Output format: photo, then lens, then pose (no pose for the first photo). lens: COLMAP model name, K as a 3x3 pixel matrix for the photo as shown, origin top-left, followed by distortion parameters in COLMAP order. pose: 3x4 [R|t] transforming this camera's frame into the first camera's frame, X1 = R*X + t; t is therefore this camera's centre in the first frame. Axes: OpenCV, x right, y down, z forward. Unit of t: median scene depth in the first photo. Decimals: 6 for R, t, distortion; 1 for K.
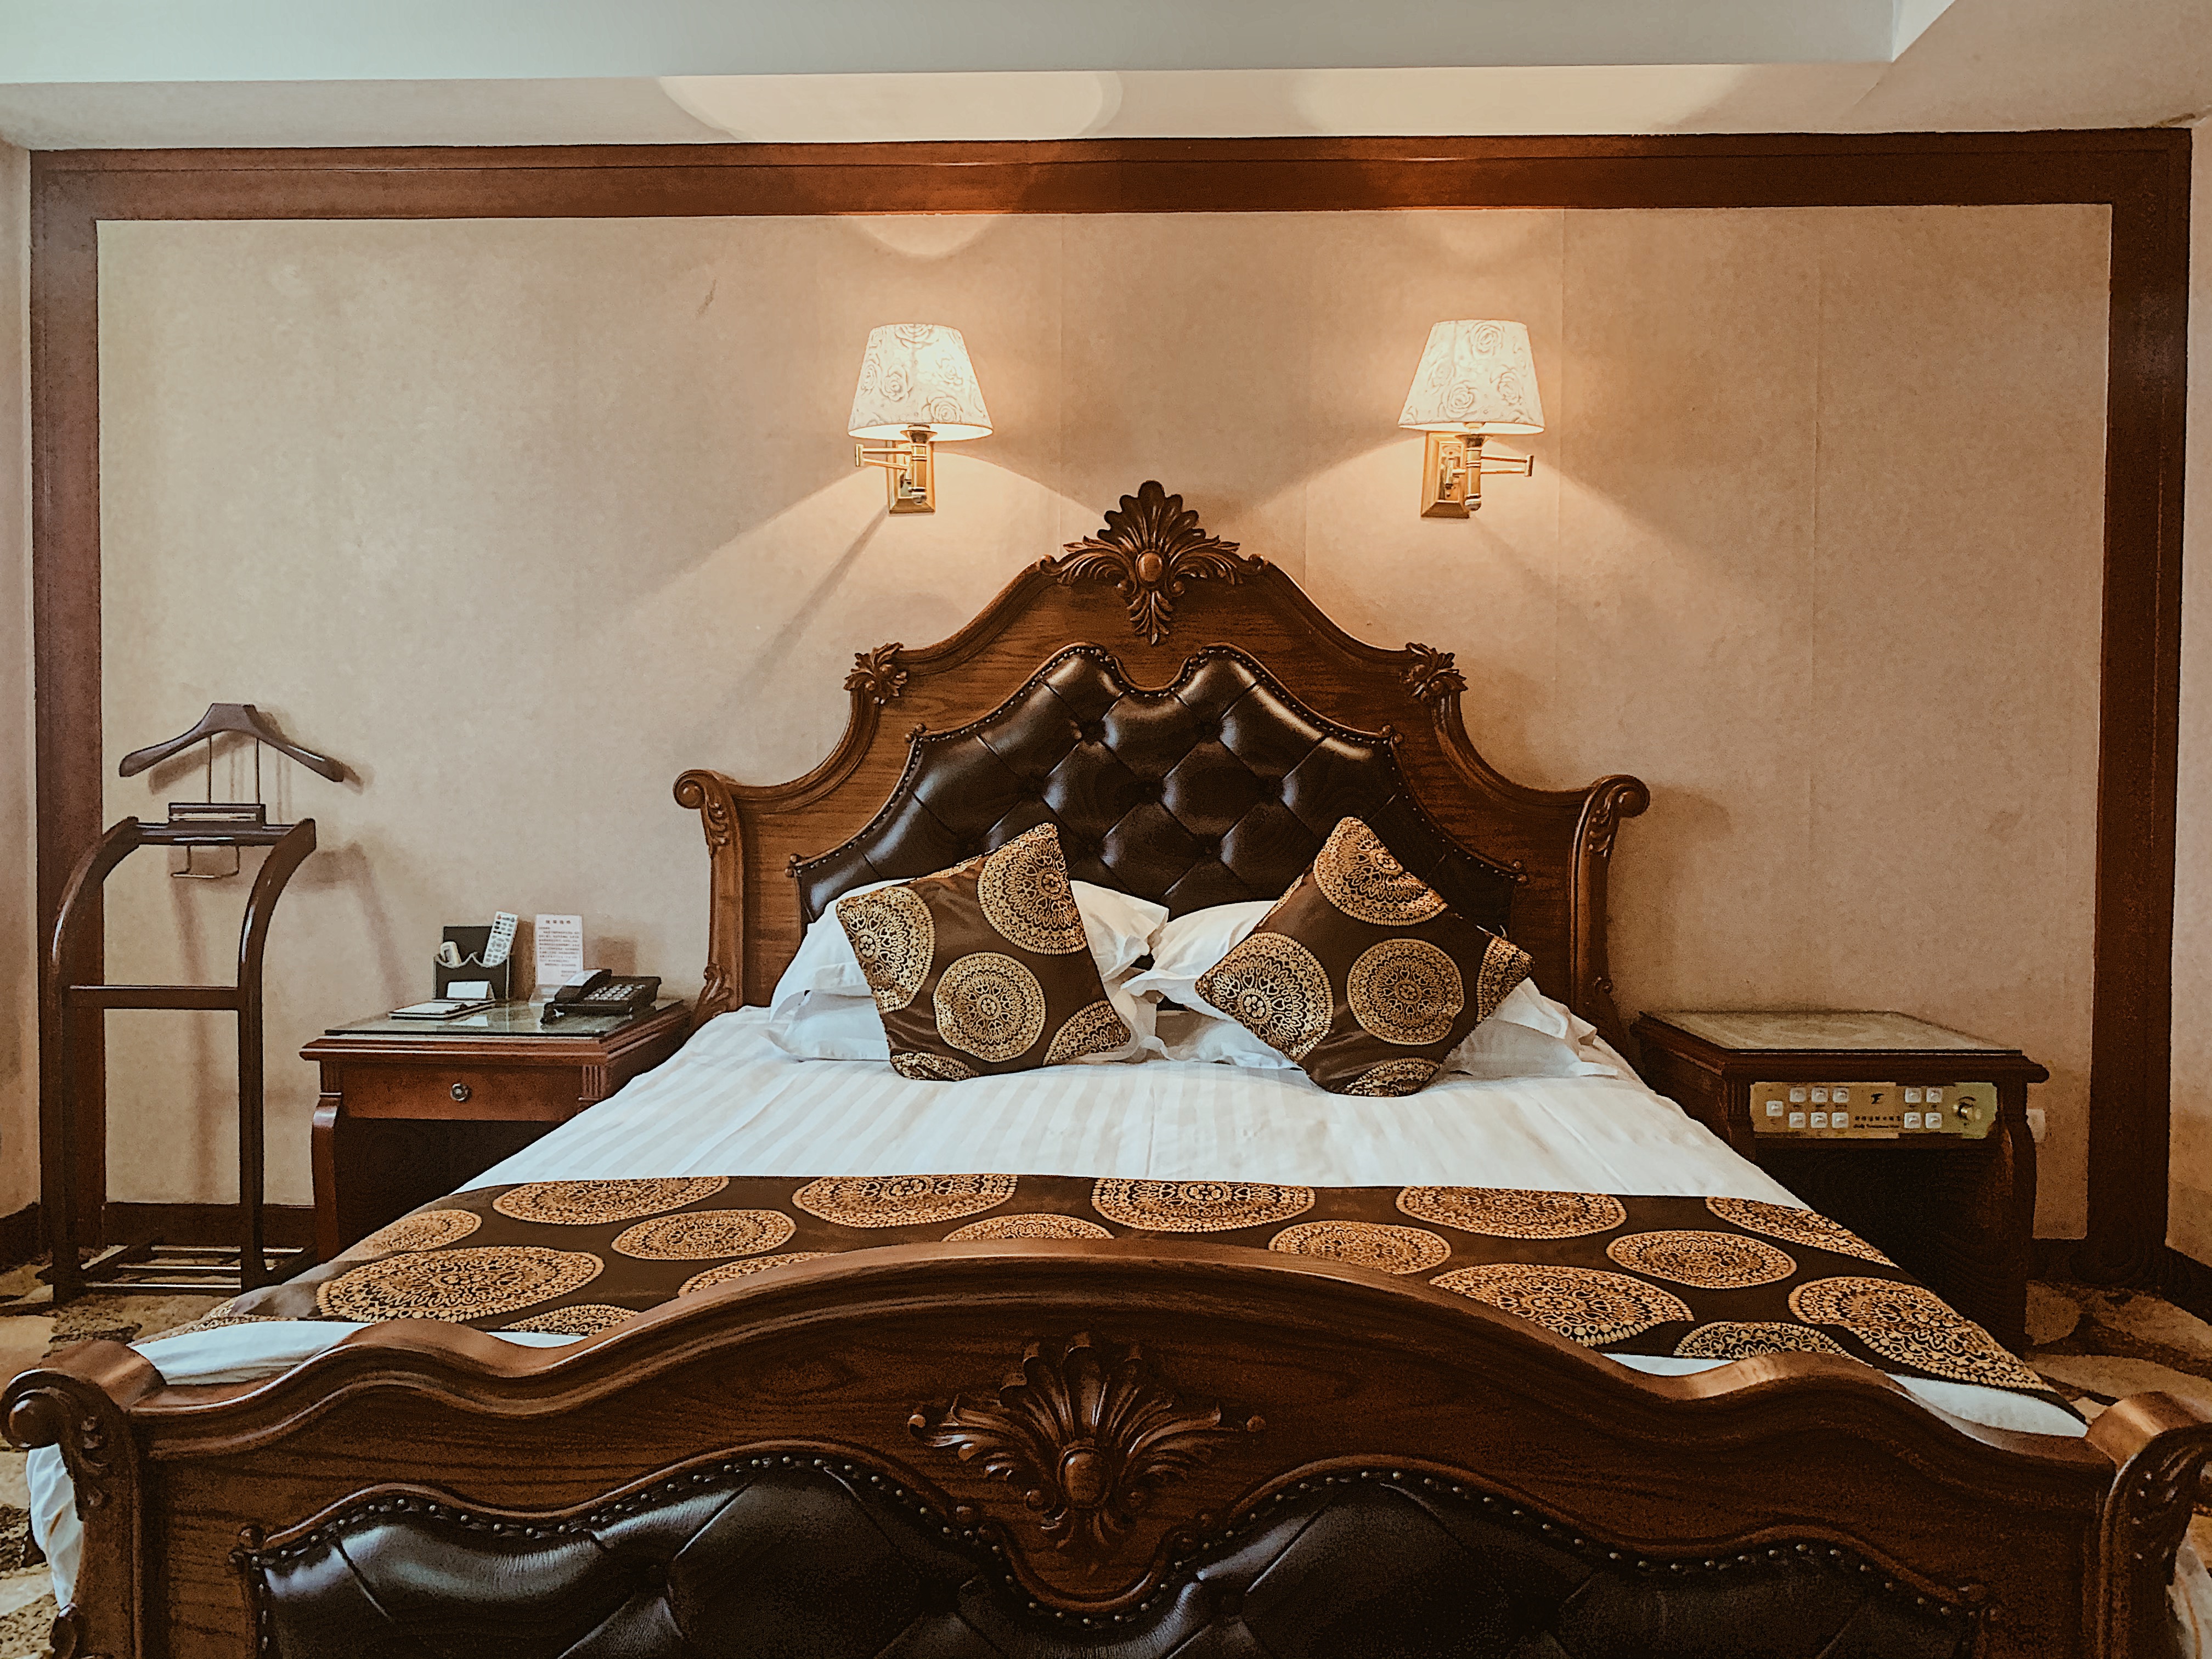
lens RADIAL K [[1681.5, 0, 1108.6], [0, 1681.5, 817.4], [0, 0, 1]] dist [0.046457, -0.047980]
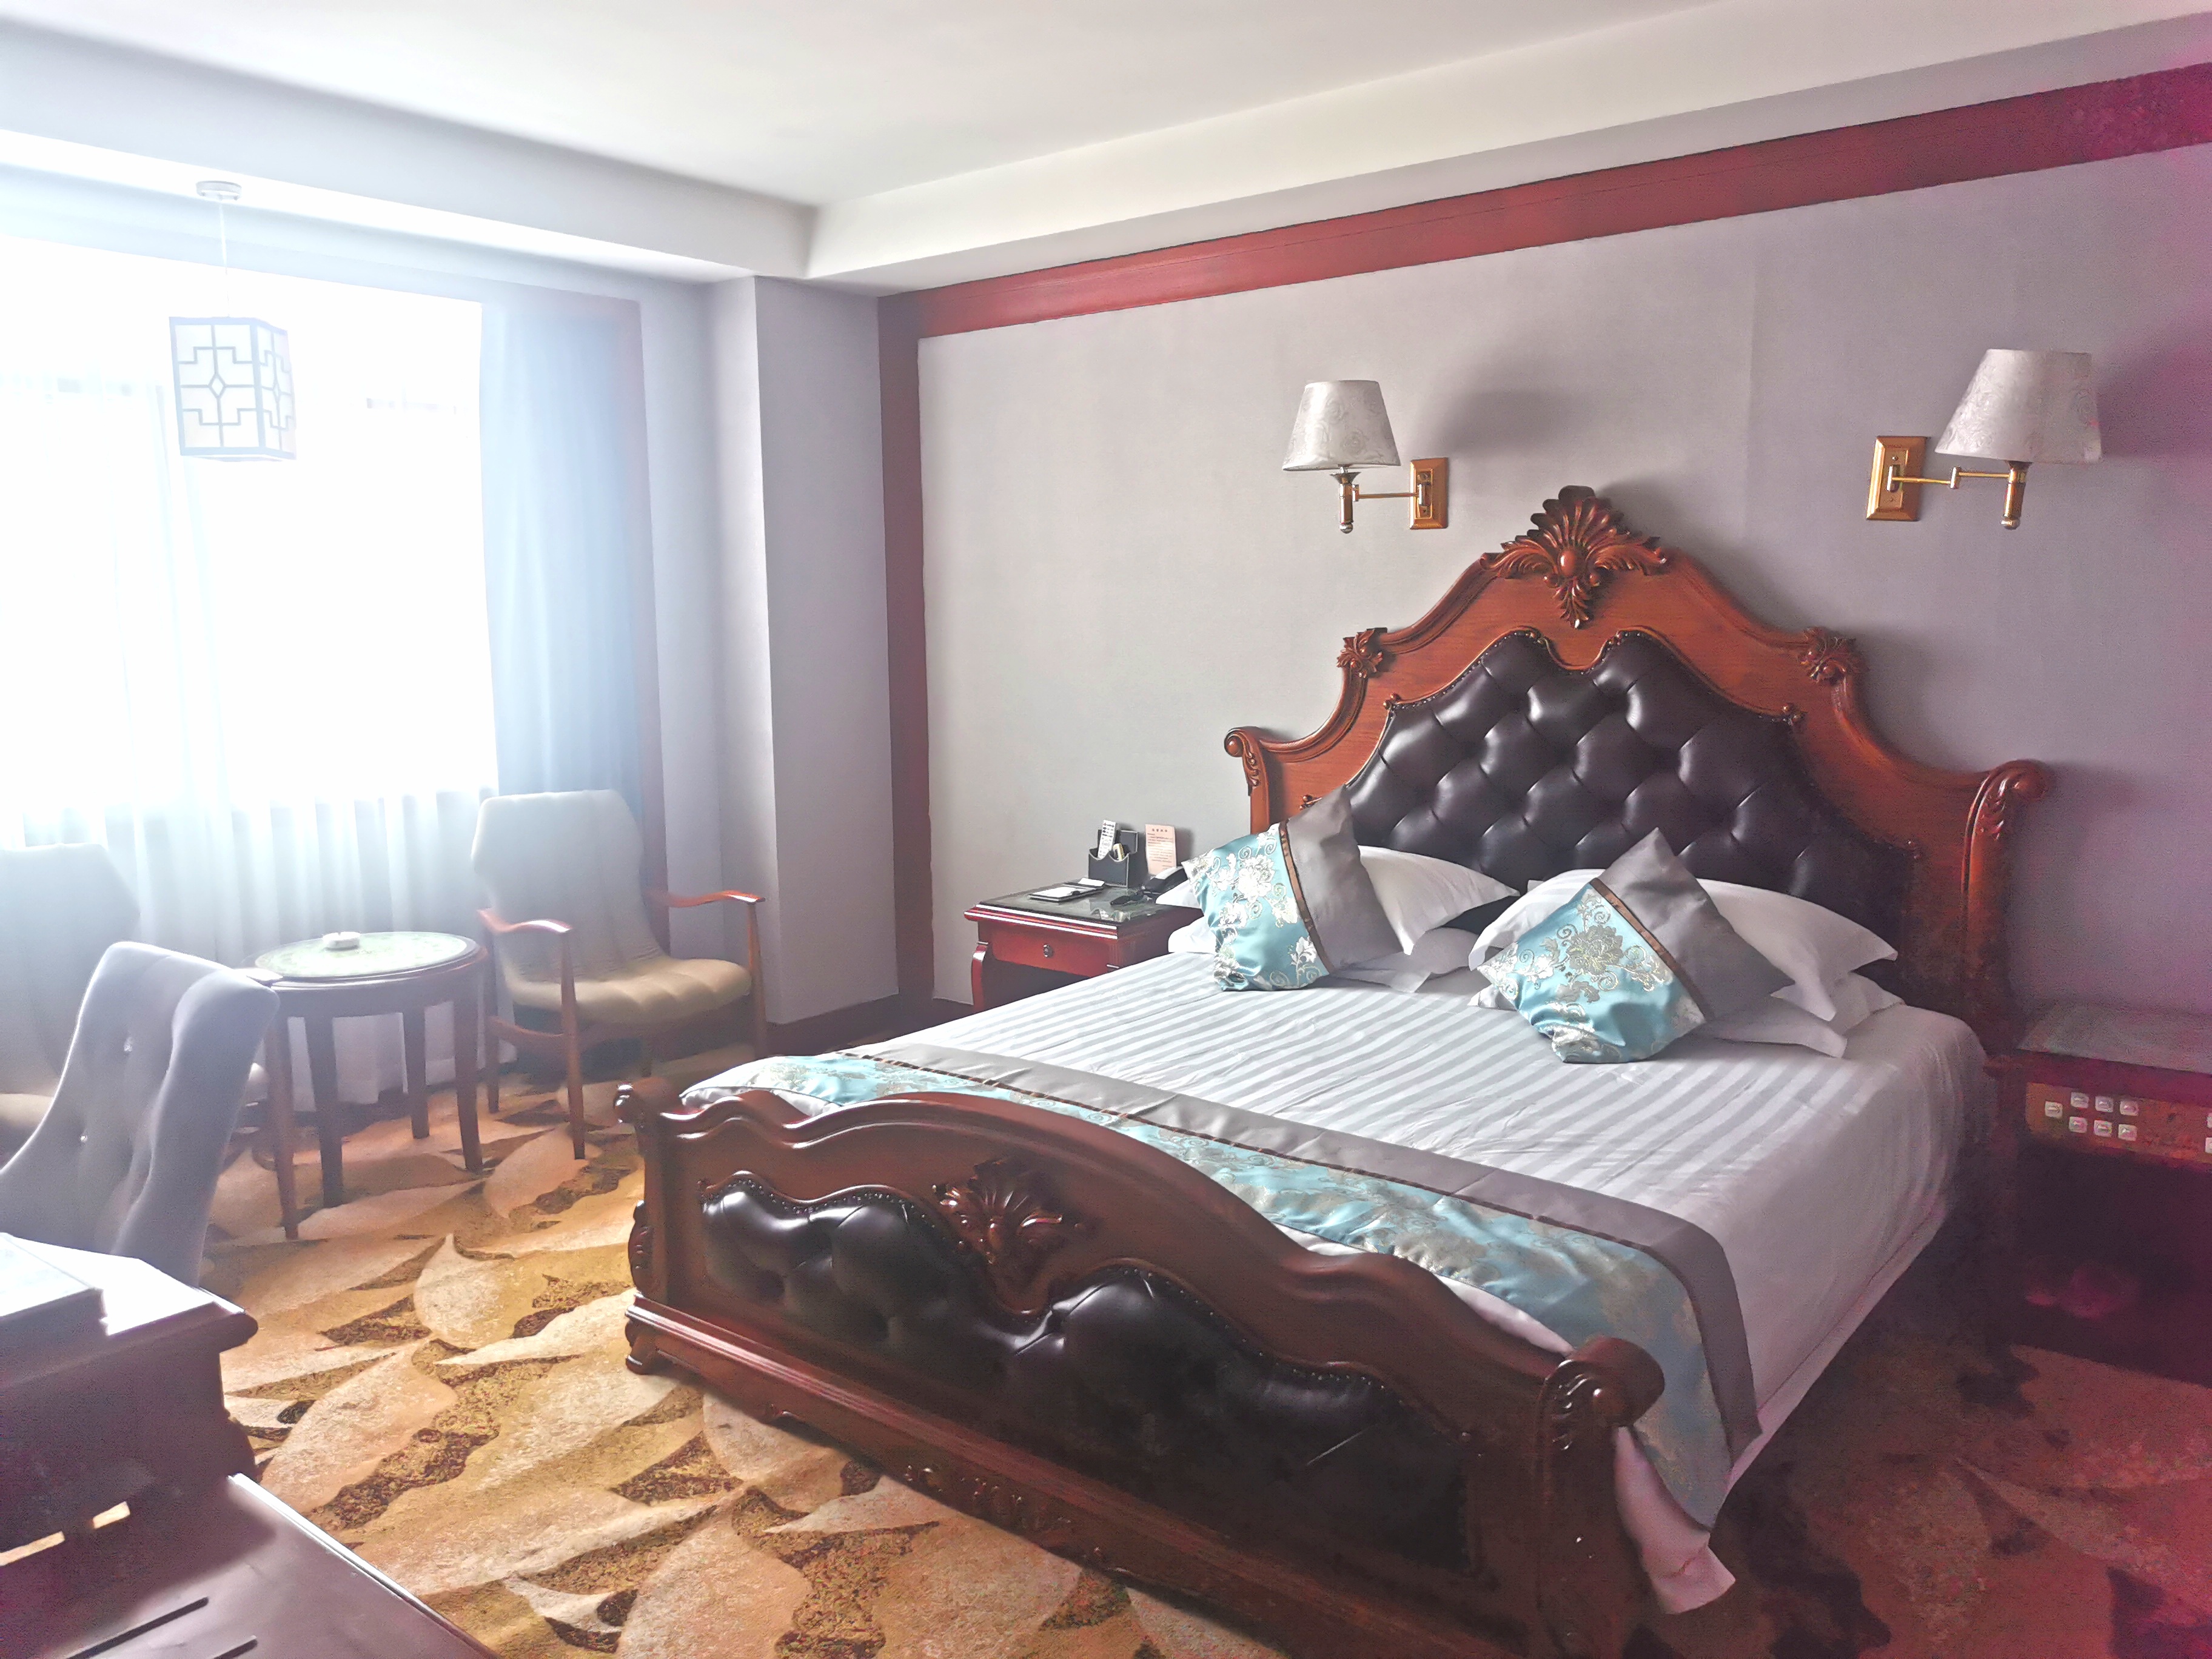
lens RADIAL K [[1697.9, 0, 1106.0], [0, 1697.9, 829.5], [0, 0, 1]] dist [0.098279, -0.112919]
pose [[0.801716, 0.066178, -0.594030, 0.472609], [-0.019586, 0.996227, 0.084552, -0.059564], [0.597384, -0.056152, 0.799987, -0.124163]]
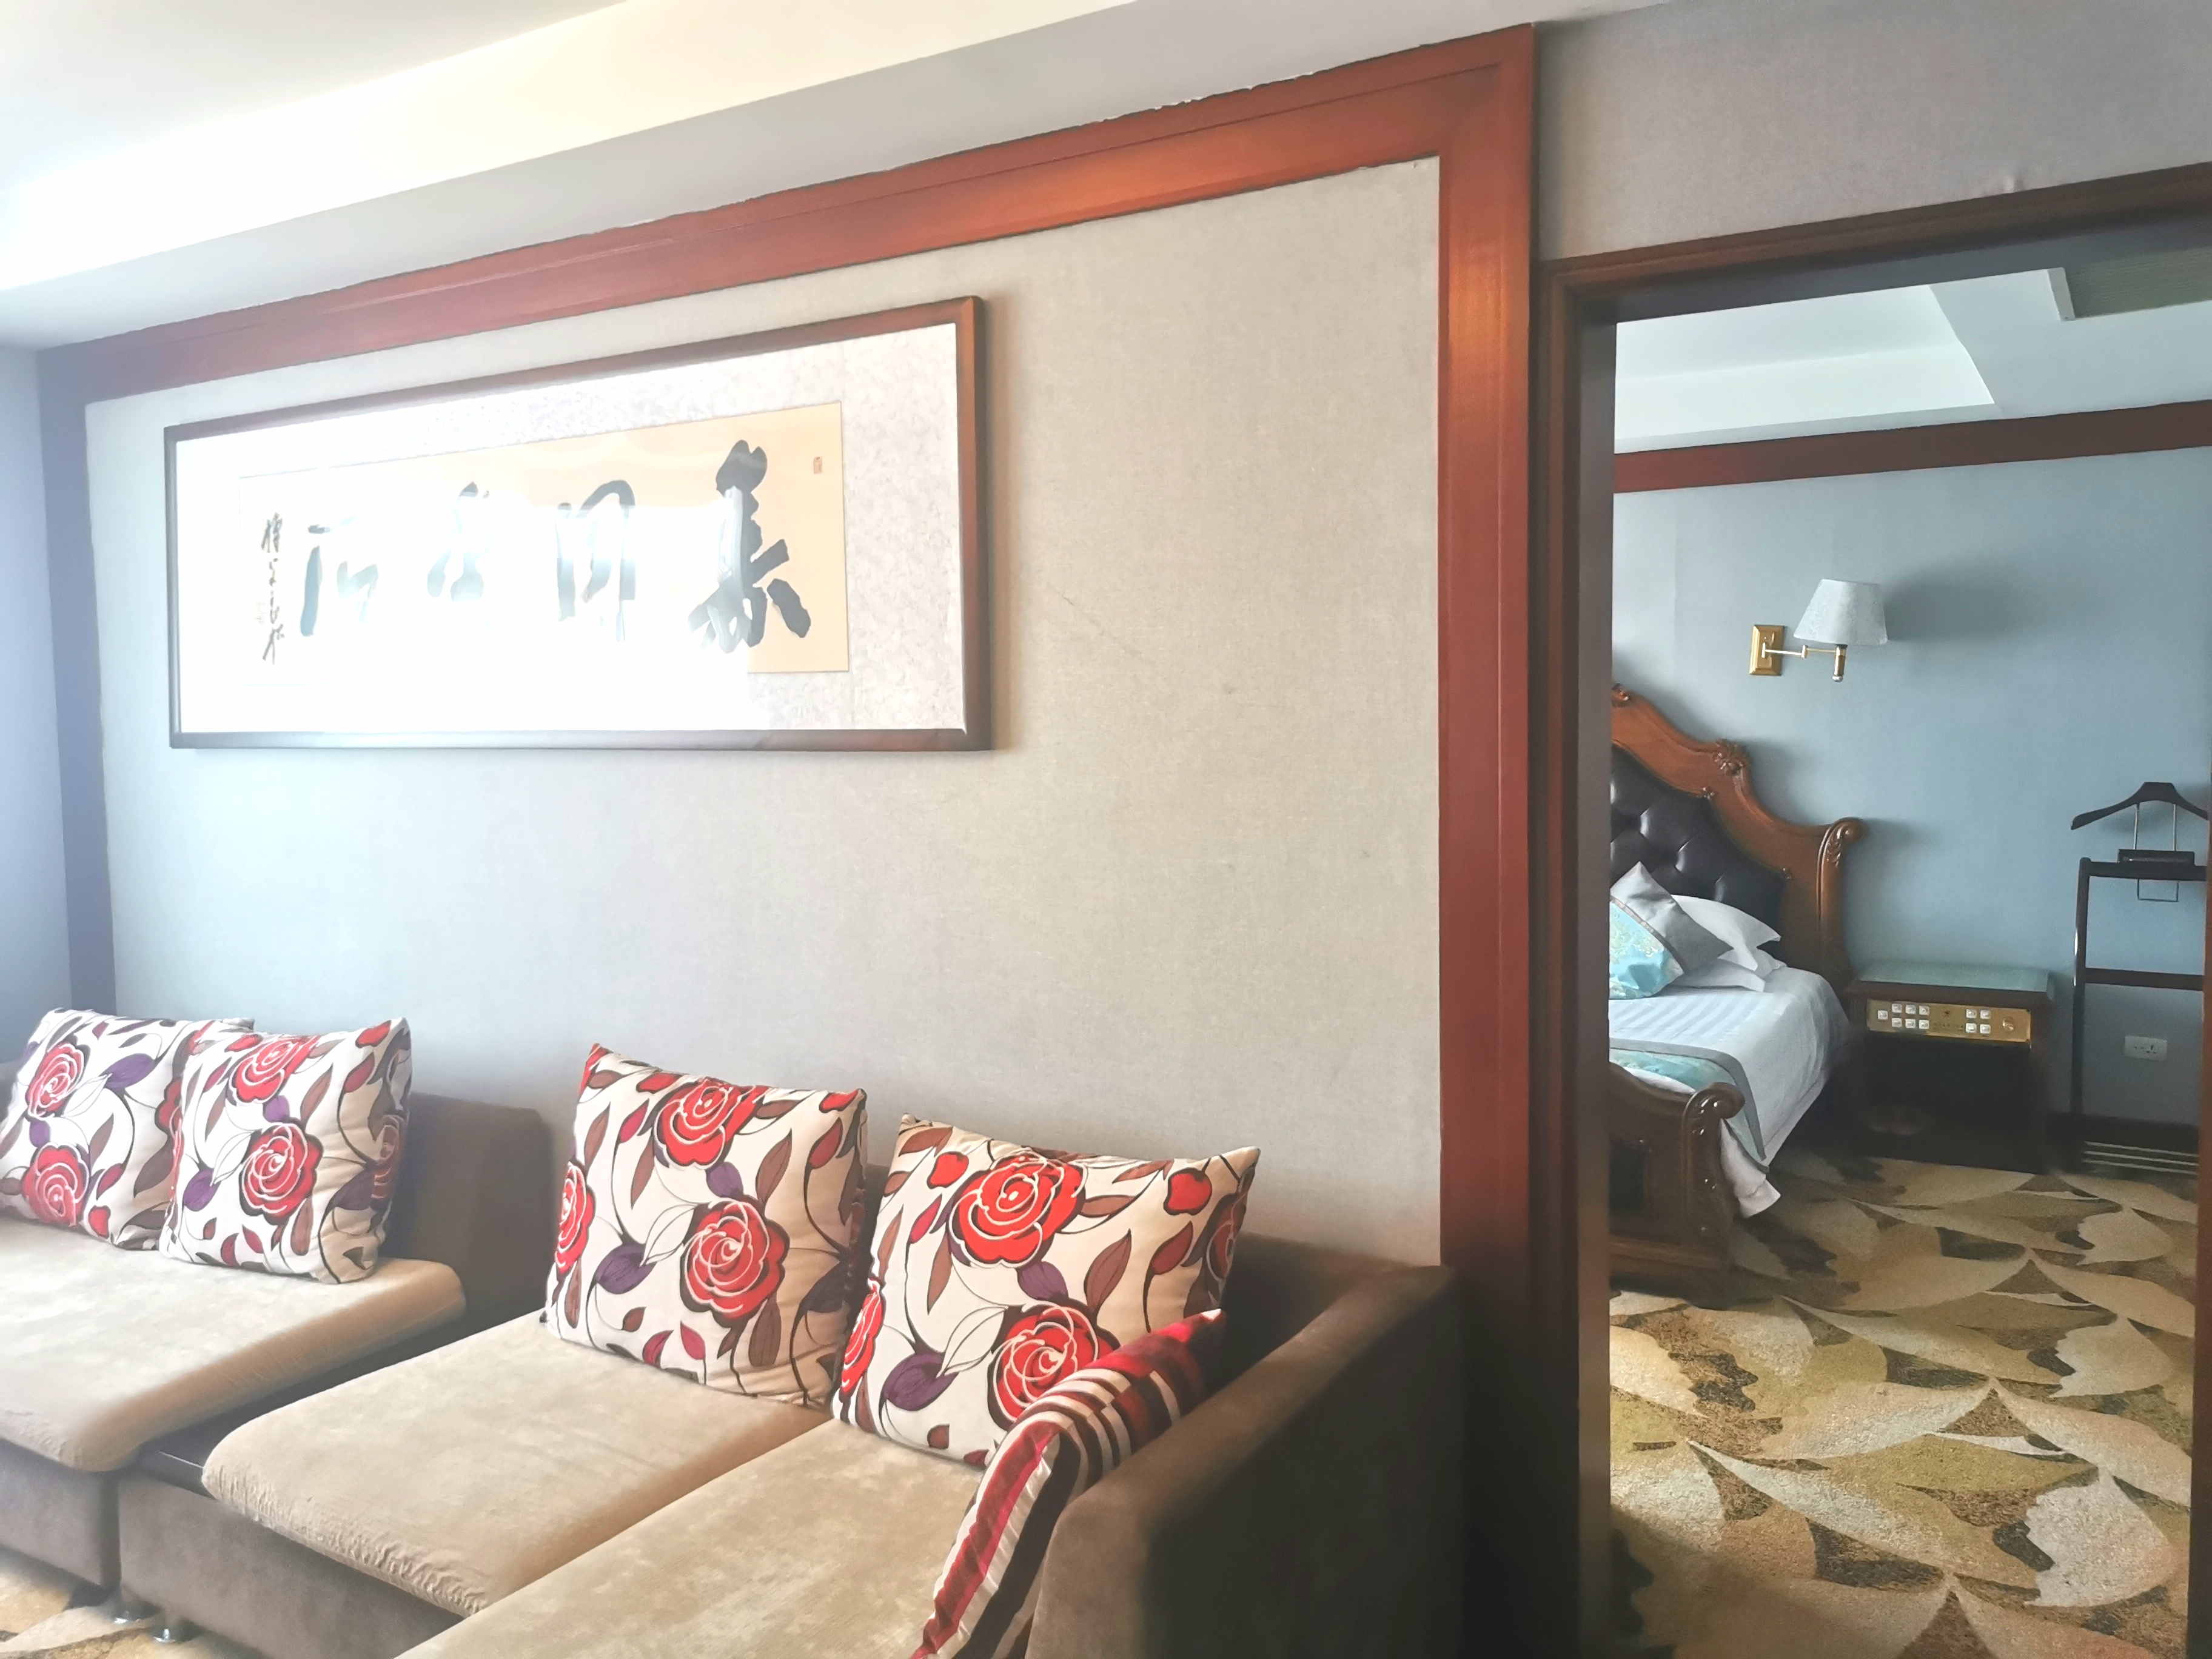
lens RADIAL K [[1697.9, 0, 1106.0], [0, 1697.9, 829.5], [0, 0, 1]] dist [0.098279, -0.112919]
pose [[0.875345, 0.017274, -0.483191, 0.478148], [-0.010734, 0.999810, 0.016297, -0.033714], [0.483380, -0.009079, 0.875363, -0.813441]]
